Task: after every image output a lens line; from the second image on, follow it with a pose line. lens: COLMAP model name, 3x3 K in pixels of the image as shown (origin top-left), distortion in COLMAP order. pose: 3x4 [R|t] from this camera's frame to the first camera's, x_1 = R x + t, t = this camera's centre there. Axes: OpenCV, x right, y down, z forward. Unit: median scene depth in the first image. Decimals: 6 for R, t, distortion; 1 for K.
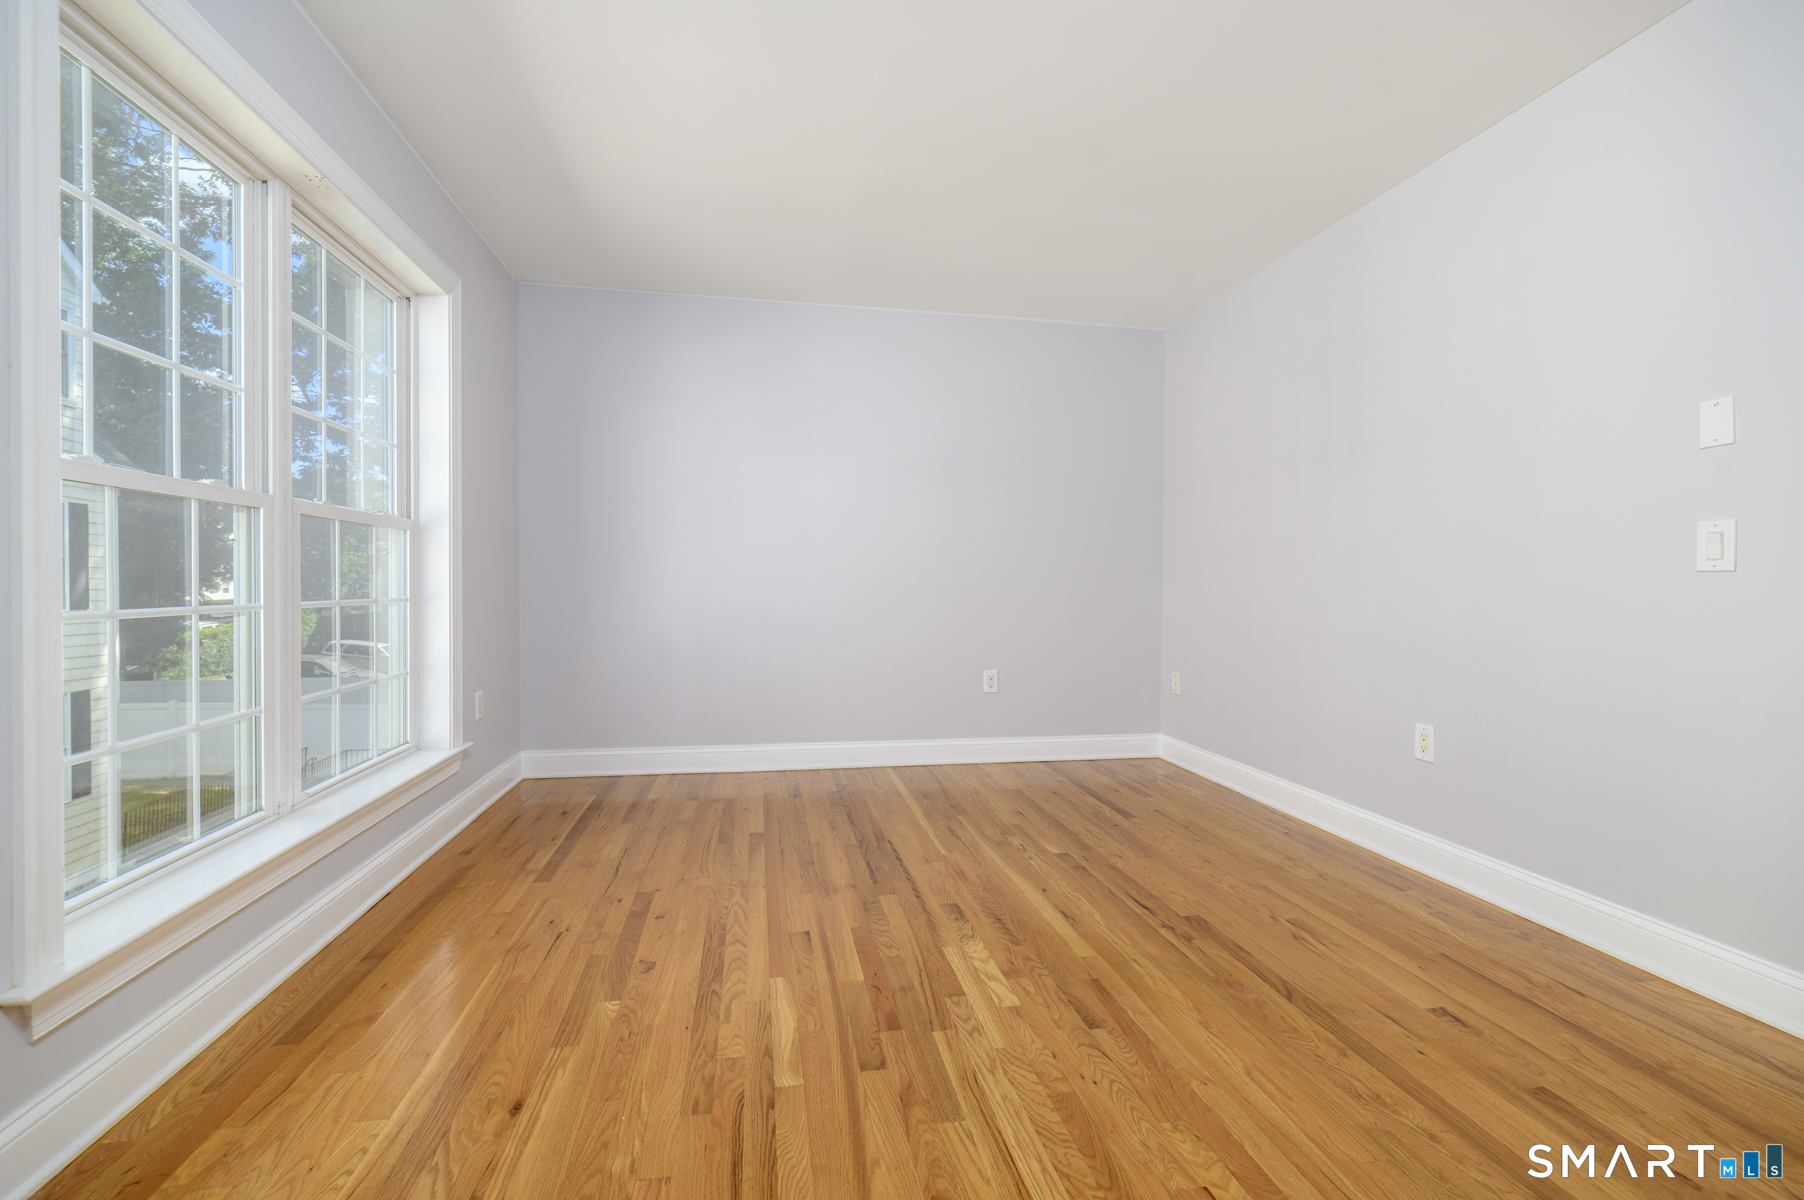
lens RADIAL K [[789.0, 0, 885.4], [0, 789.0, 597.4], [0, 0, 1]] dist [0.003604, -0.000444]
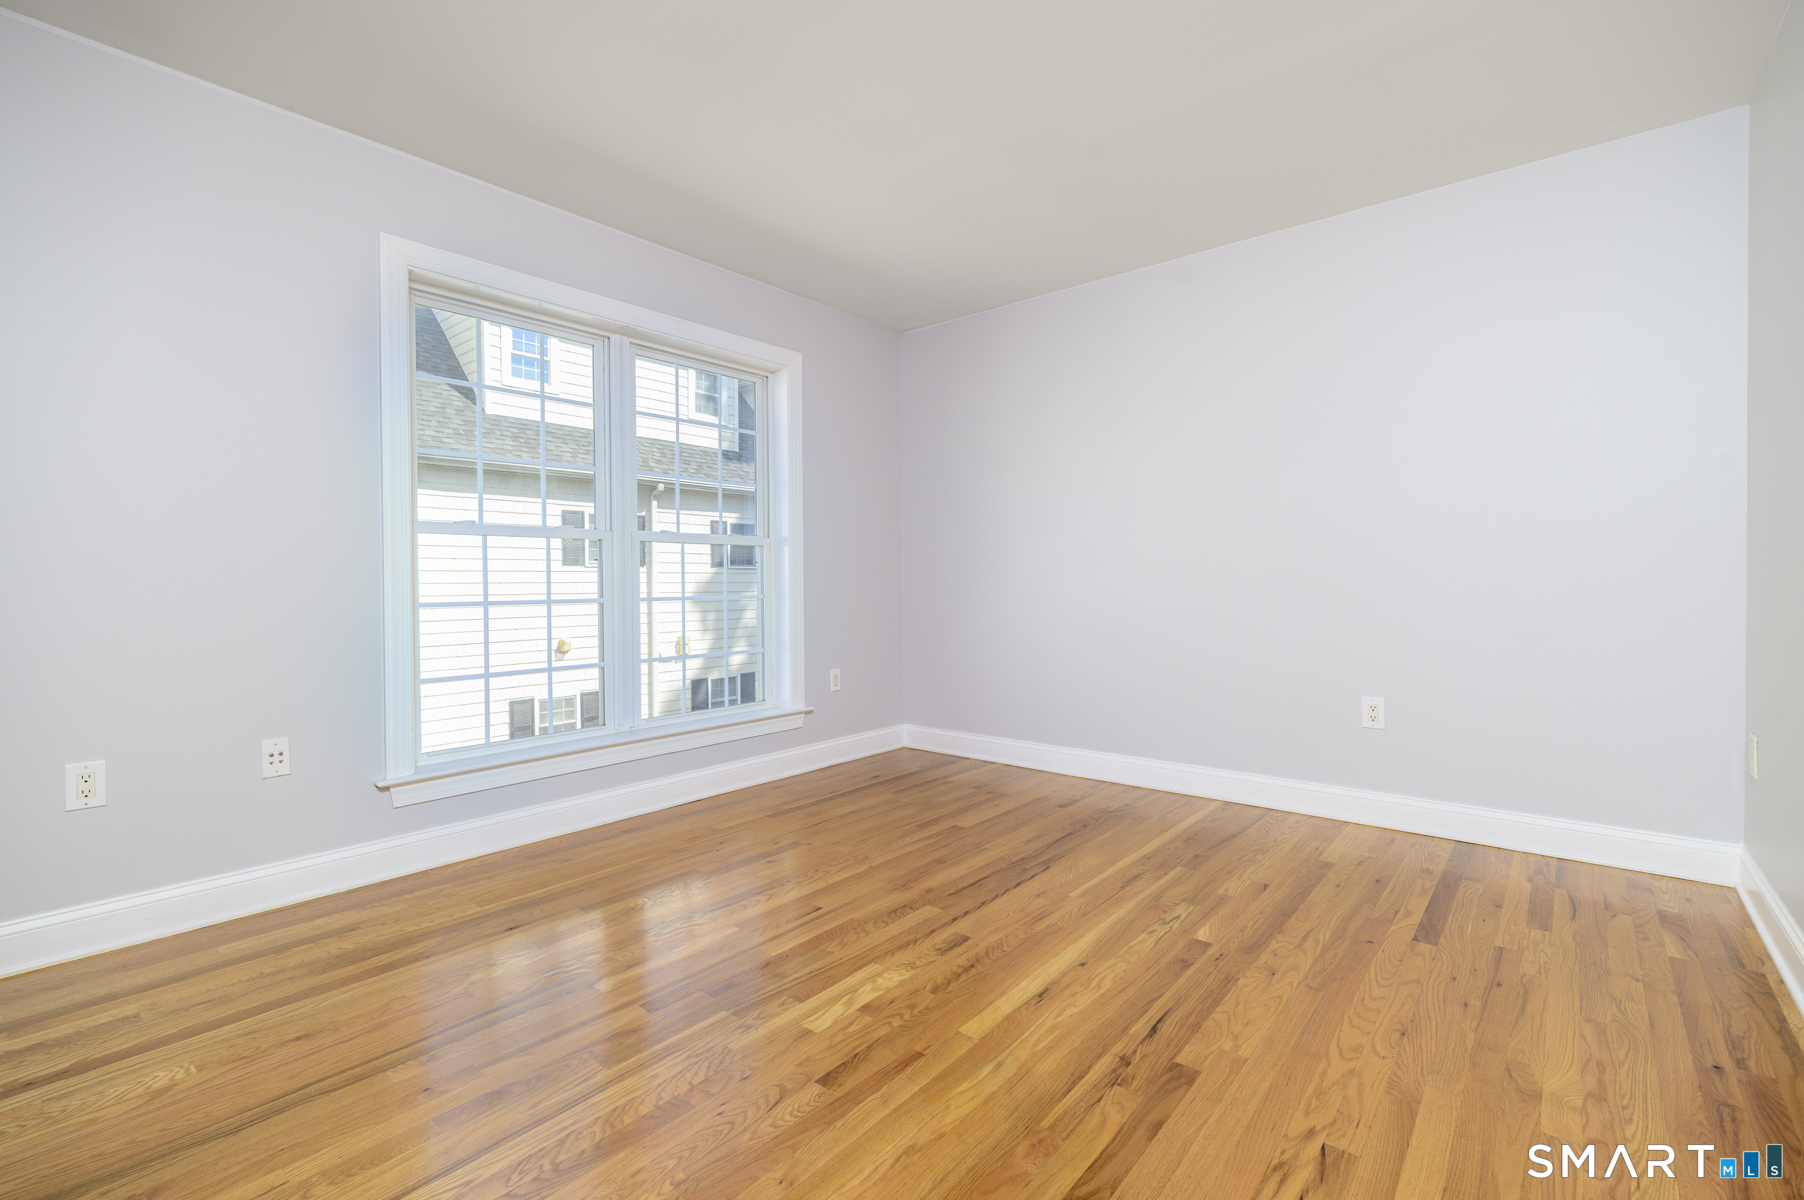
lens RADIAL K [[789.0, 0, 884.7], [0, 789.0, 593.0], [0, 0, 1]] dist [0.003604, -0.000444]
pose [[0.636380, -0.001658, -0.771374, 0.648680], [-0.001755, 0.999992, -0.003597, 0.003647], [0.771373, 0.003643, 0.636372, 0.327421]]
